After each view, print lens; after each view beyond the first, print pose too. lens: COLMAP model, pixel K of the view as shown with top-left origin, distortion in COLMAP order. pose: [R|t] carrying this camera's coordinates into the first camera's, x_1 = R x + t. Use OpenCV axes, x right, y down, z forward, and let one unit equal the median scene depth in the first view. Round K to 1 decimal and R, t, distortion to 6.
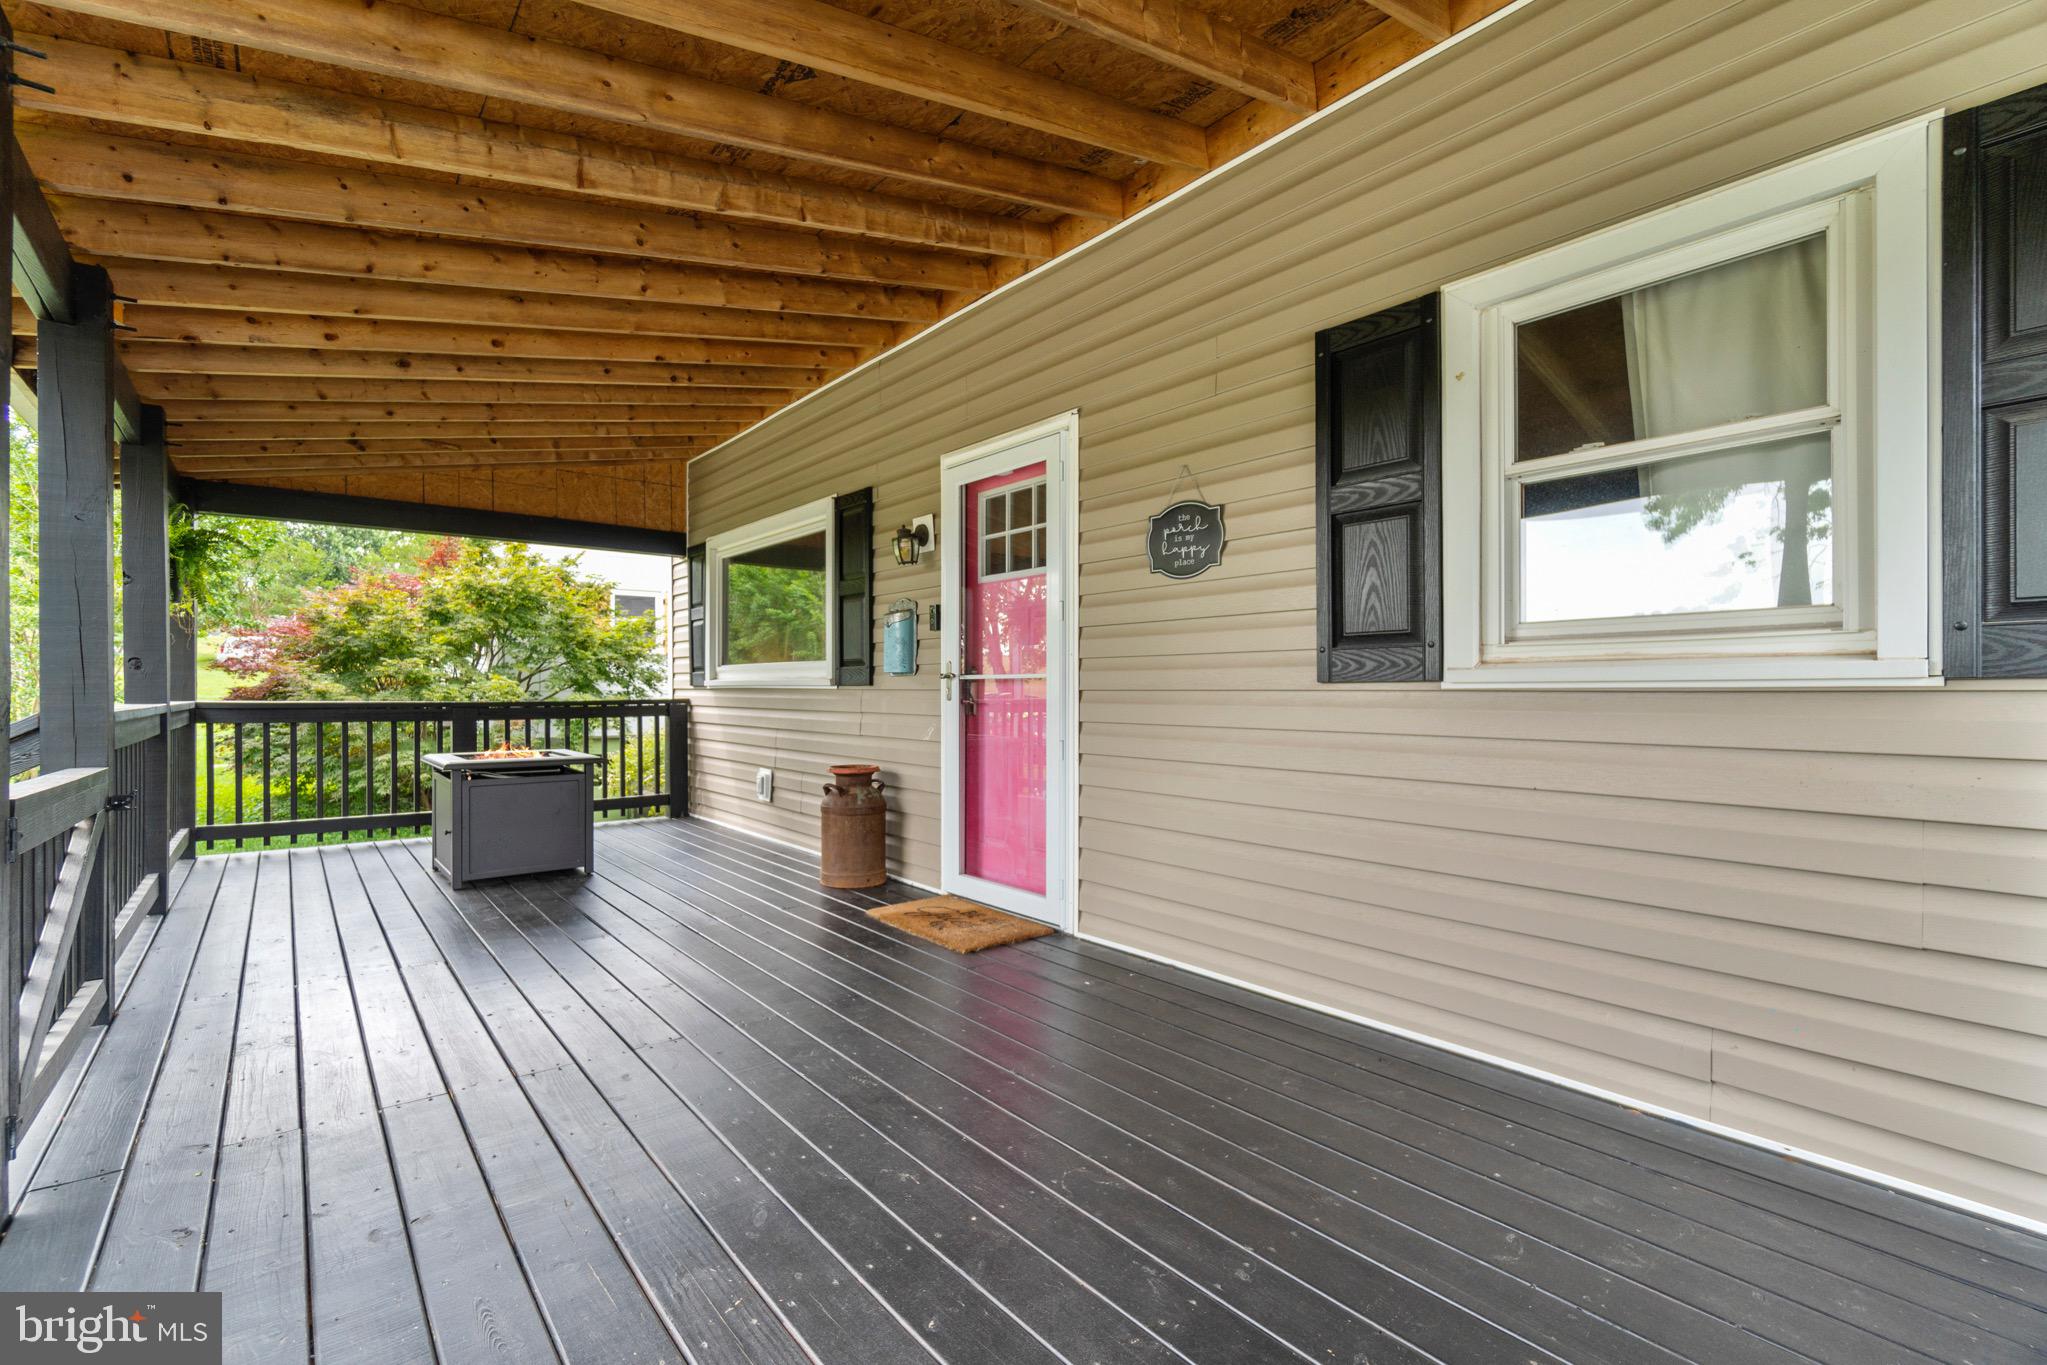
lens RADIAL K [[895.2, 0, 988.1], [0, 895.2, 694.1], [0, 0, 1]] dist [0.002292, 0.000223]
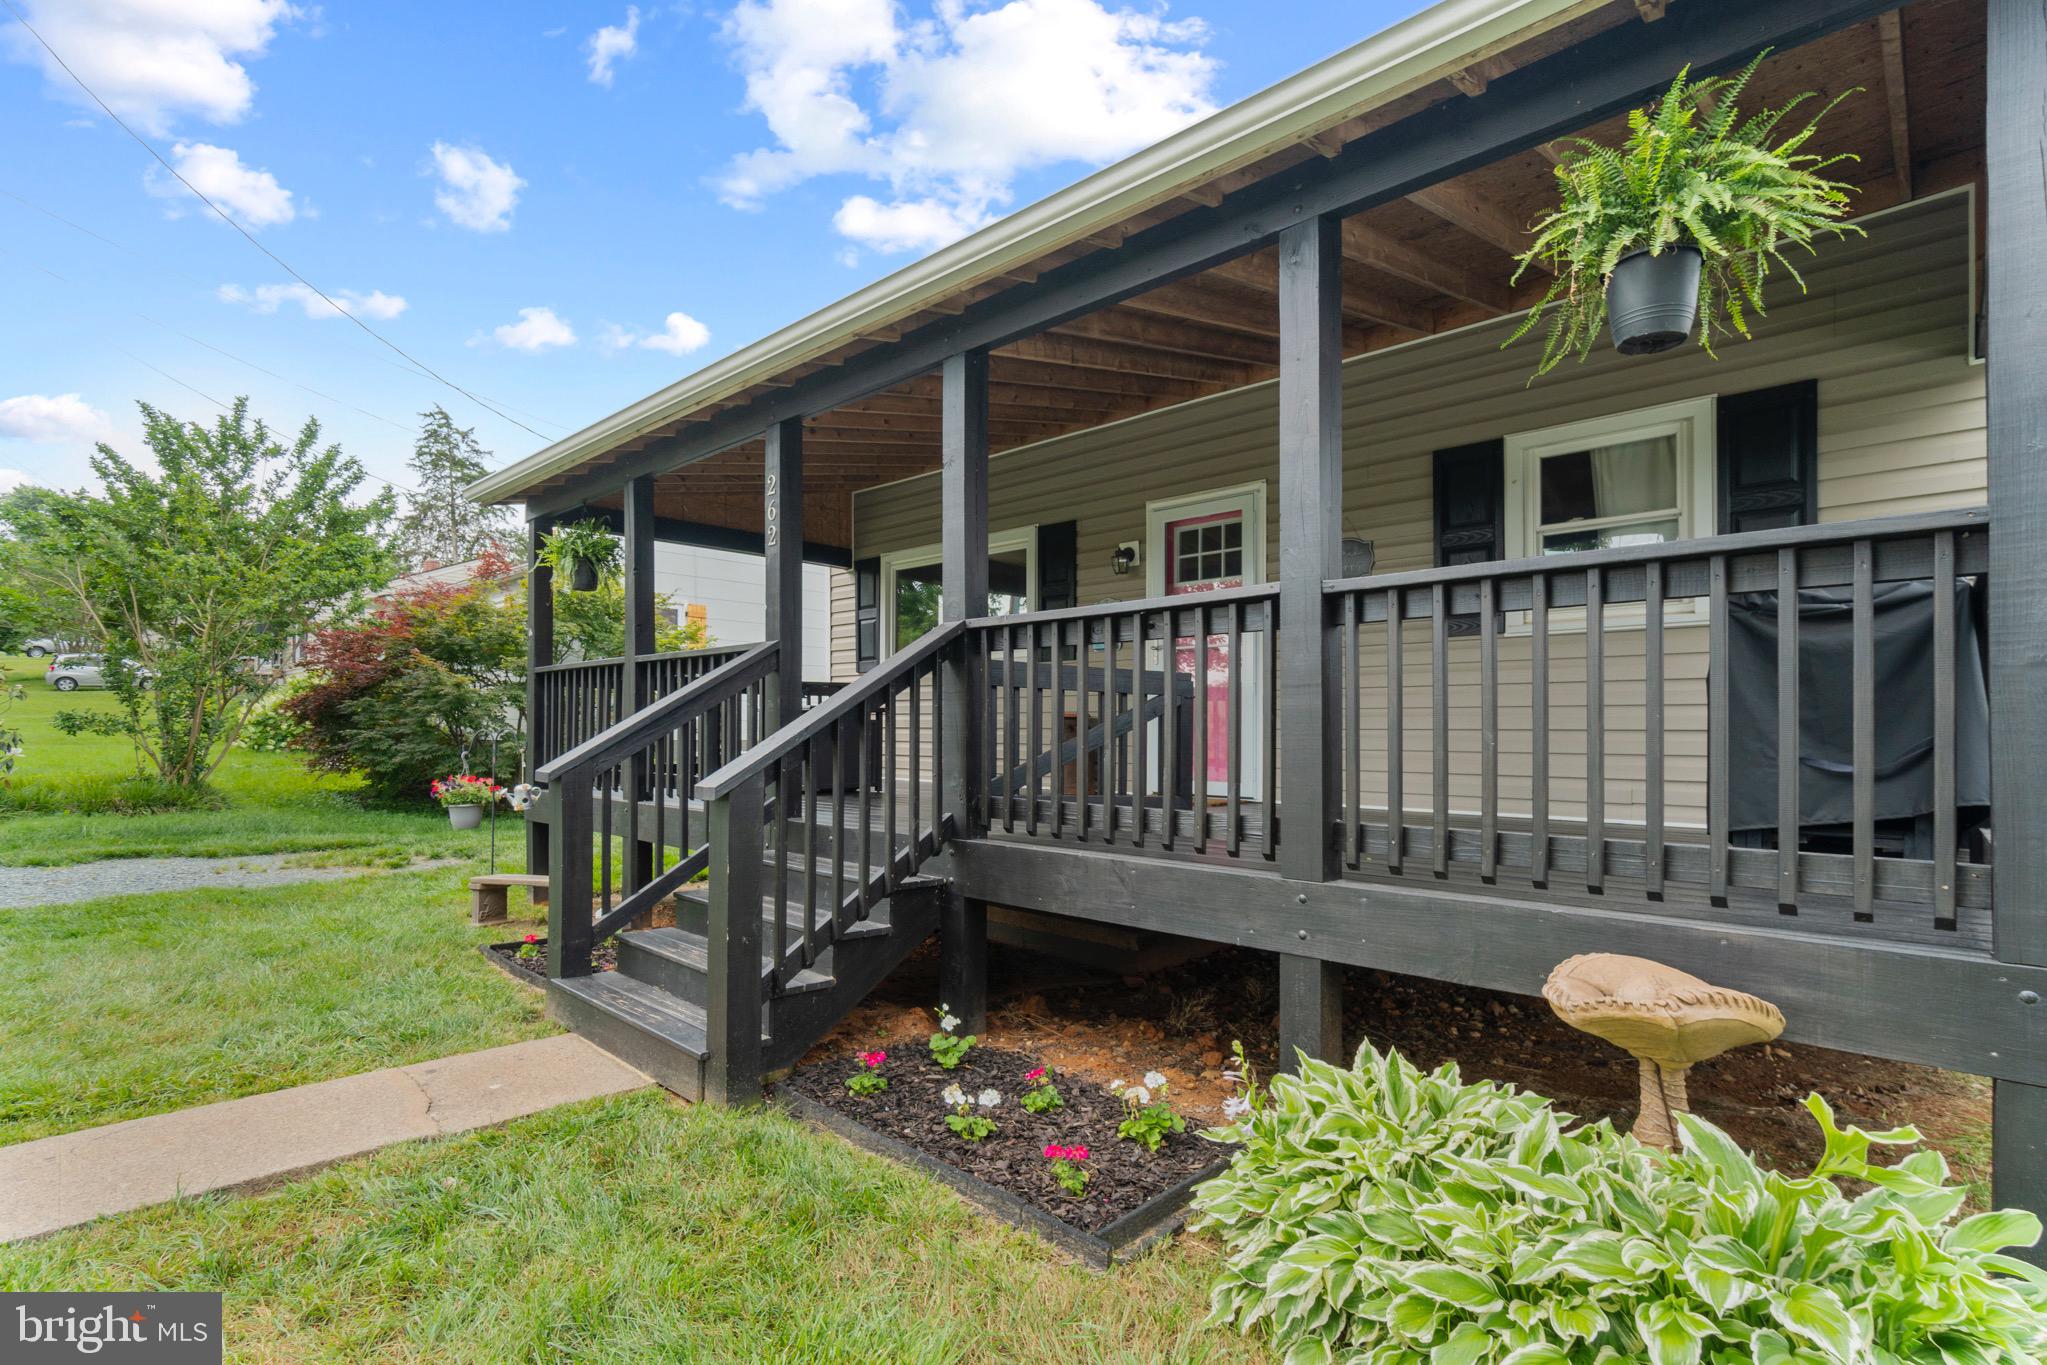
lens RADIAL K [[984.6, 0, 971.6], [0, 984.6, 734.3], [0, 0, 1]] dist [-0.016348, -0.000215]
pose [[0.994232, 0.005748, 0.107094, -0.461375], [-0.005523, 0.999982, -0.002396, 0.112240], [-0.107106, 0.001791, 0.994246, -0.529432]]
